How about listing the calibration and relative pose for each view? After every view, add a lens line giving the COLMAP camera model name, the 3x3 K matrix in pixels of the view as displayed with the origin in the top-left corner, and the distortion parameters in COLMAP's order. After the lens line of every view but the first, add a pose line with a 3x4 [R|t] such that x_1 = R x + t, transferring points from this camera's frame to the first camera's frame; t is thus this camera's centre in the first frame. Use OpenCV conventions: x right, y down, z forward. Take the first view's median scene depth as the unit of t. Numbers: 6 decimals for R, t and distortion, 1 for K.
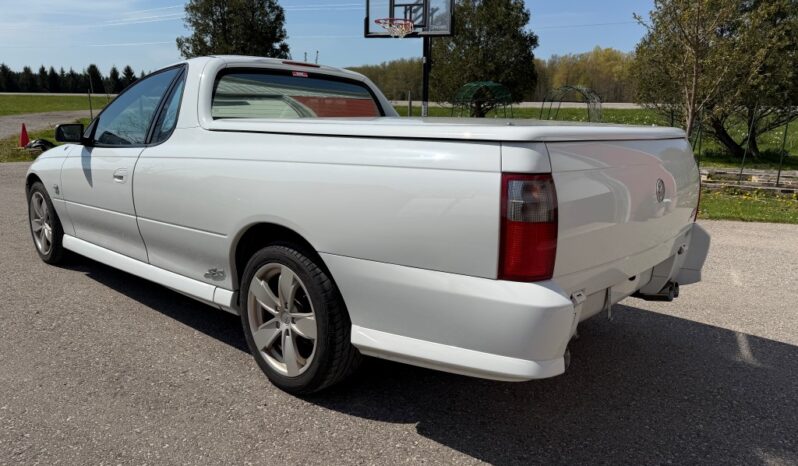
lens RADIAL K [[554.0, 0, 402.6], [0, 554.0, 238.5], [0, 0, 1]] dist [0.013559, -0.028130]
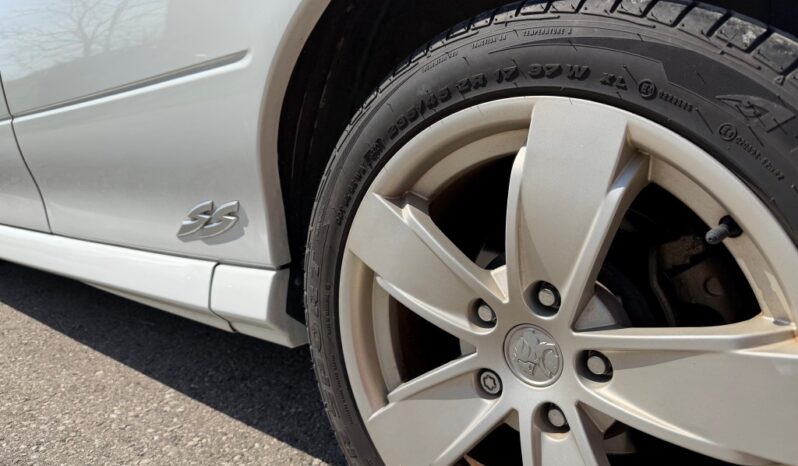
lens RADIAL K [[554.0, 0, 396.9], [0, 554.0, 230.8], [0, 0, 1]] dist [0.013559, -0.028130]
pose [[0.998028, -0.062057, 0.009393, -0.242246], [0.062307, 0.997627, -0.029278, 0.087579], [-0.007553, 0.029806, 0.999527, 0.702955]]
